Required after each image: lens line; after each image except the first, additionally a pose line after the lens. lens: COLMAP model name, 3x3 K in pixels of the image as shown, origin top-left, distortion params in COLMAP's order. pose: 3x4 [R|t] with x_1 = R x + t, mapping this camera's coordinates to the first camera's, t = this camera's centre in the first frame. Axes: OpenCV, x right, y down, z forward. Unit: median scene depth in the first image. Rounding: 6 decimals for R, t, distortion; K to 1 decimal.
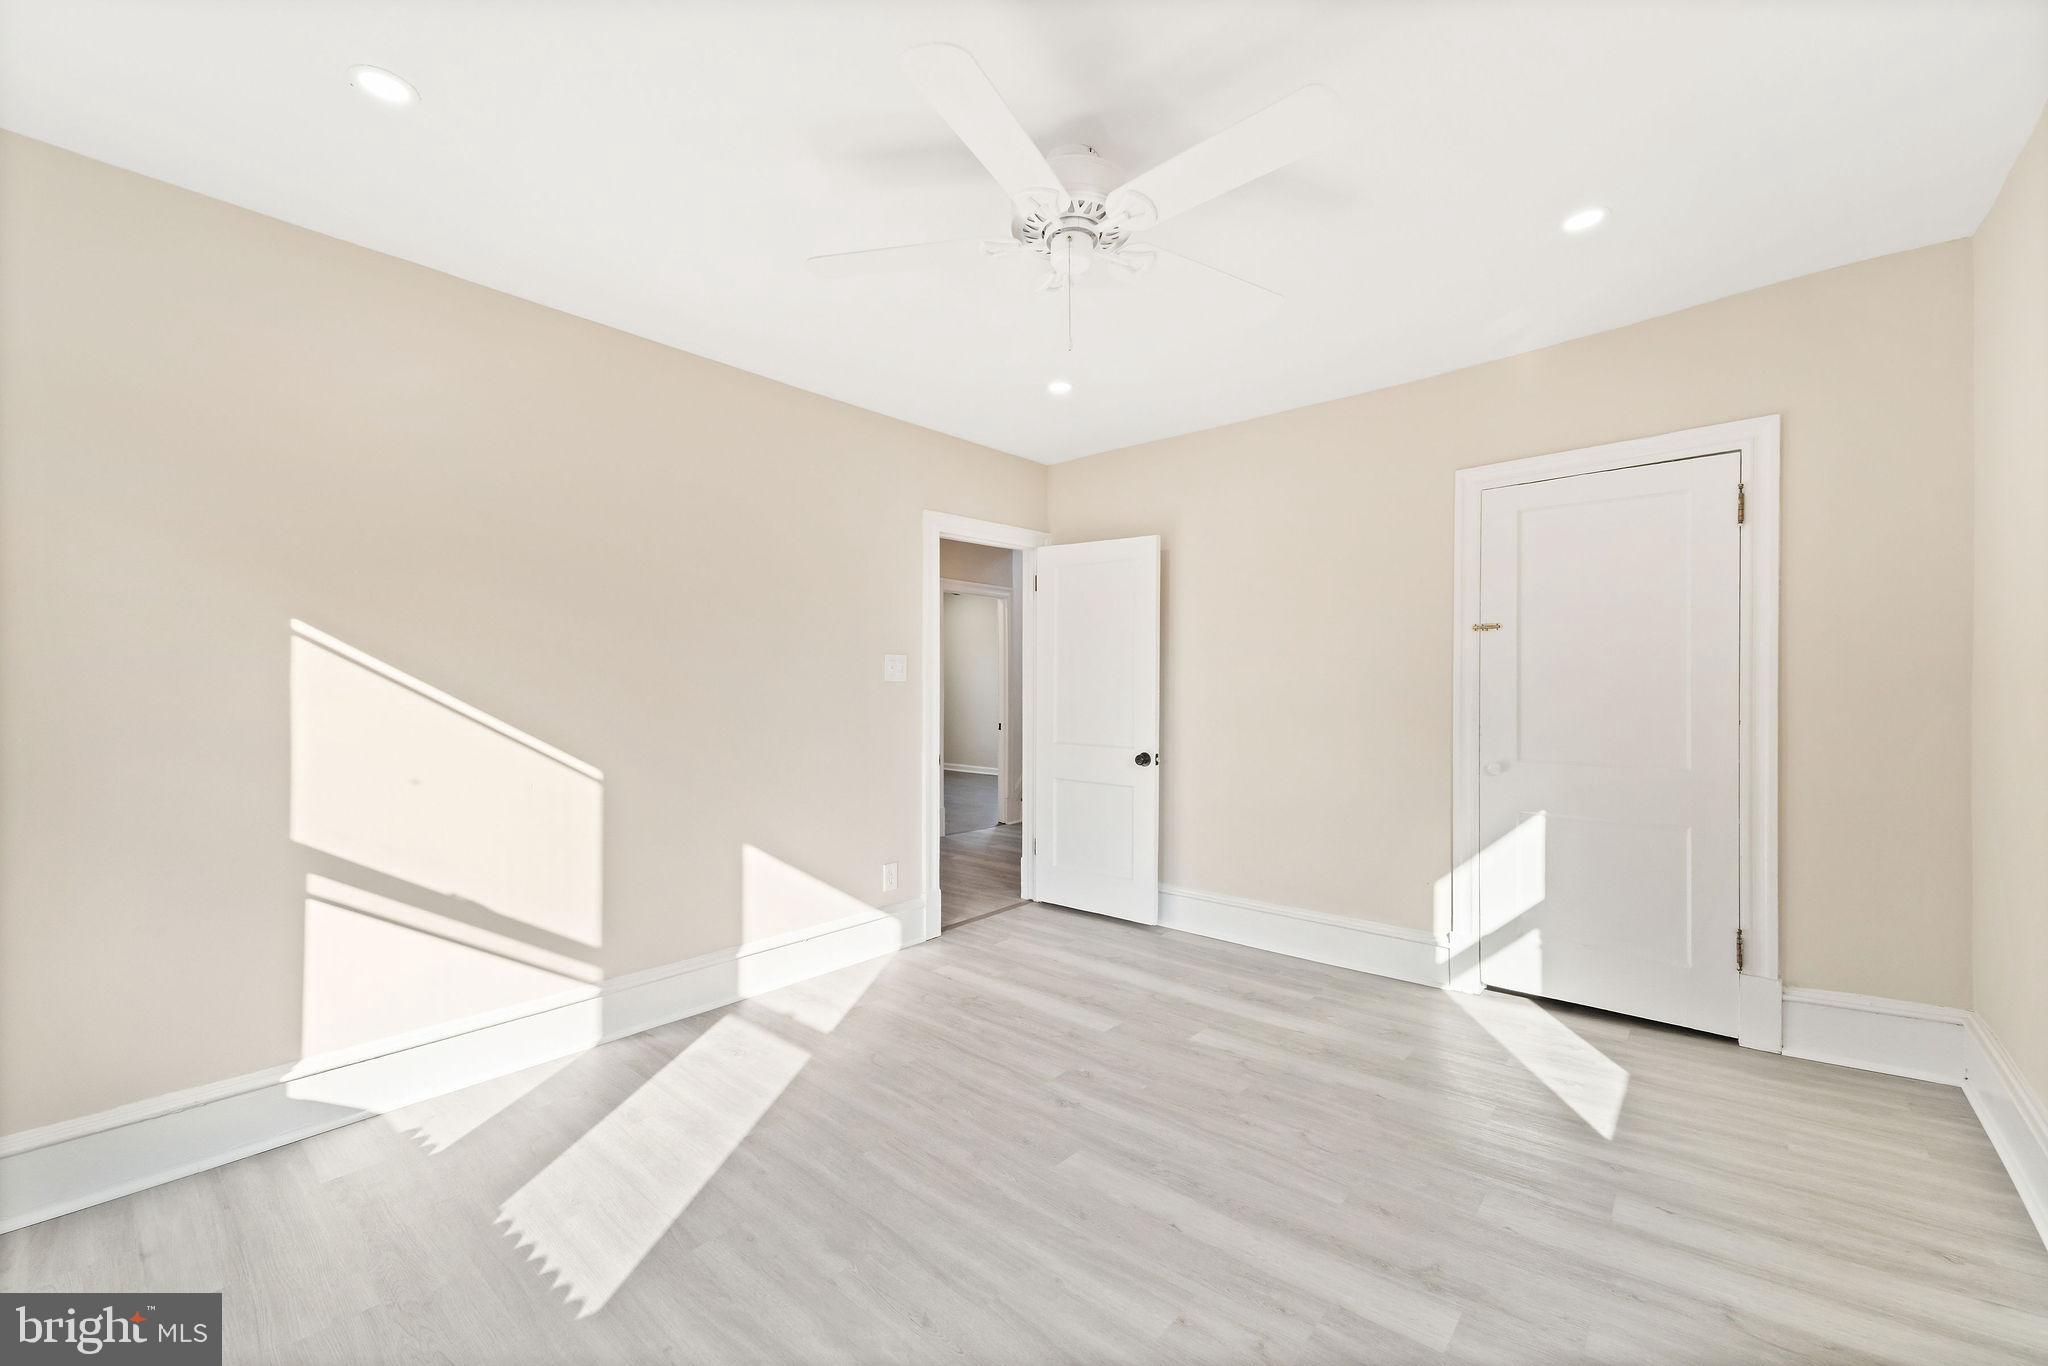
lens RADIAL K [[871.2, 0, 1023.0], [0, 871.2, 710.9], [0, 0, 1]] dist [-0.000526, -0.000136]
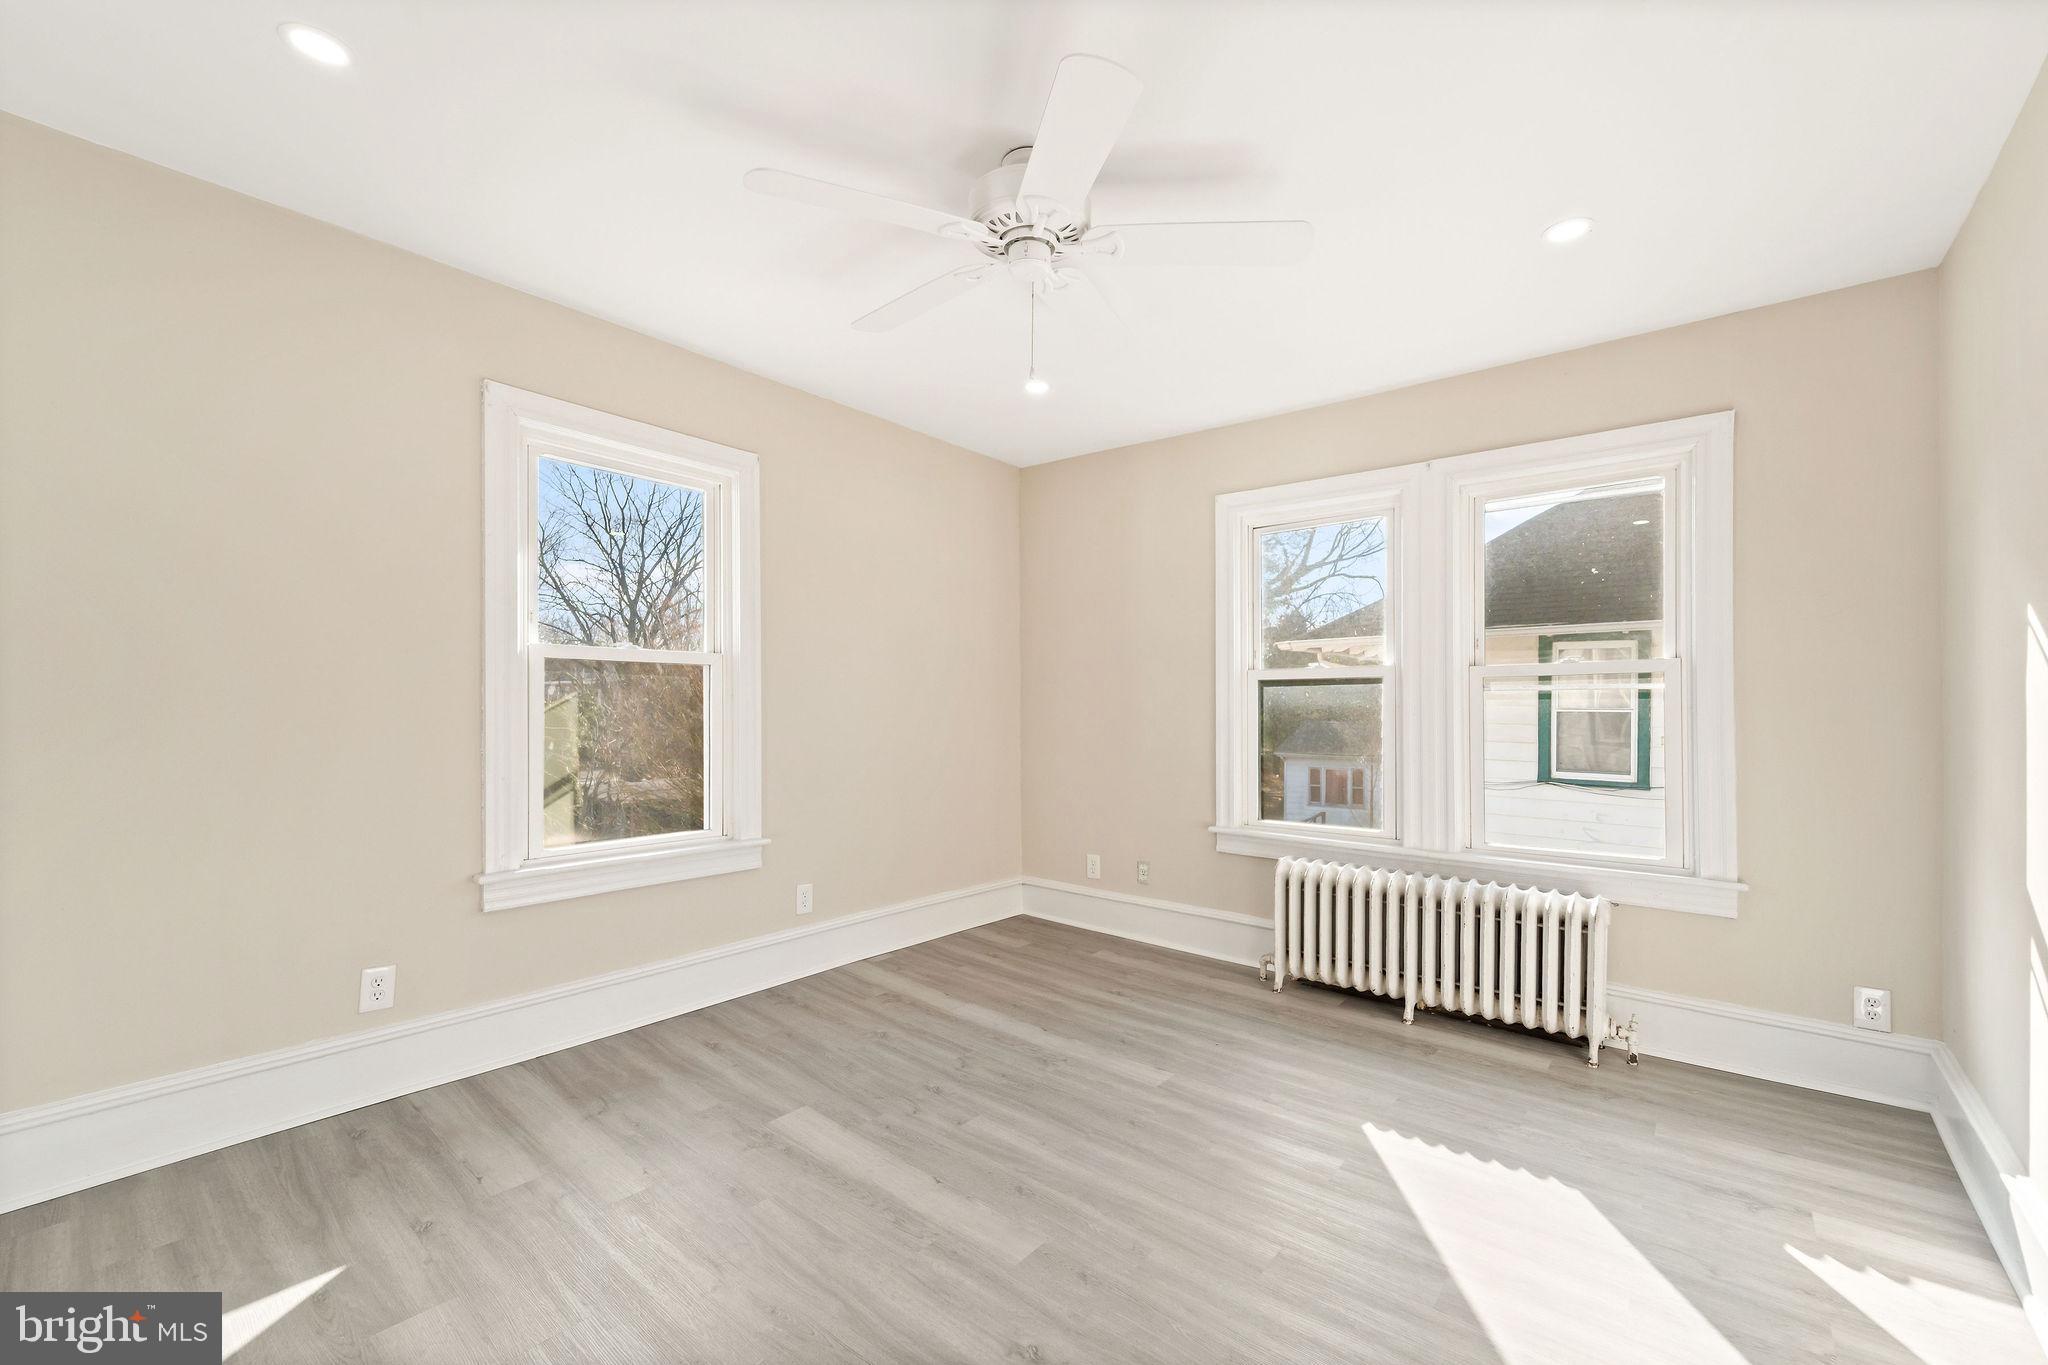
lens RADIAL K [[871.2, 0, 1023.0], [0, 871.2, 710.4], [0, 0, 1]] dist [-0.000526, -0.000136]
pose [[-0.999834, 0.003590, -0.017878, 0.080247], [0.003102, 0.999624, 0.027249, -0.034559], [0.017970, 0.027189, -0.999469, 2.023113]]
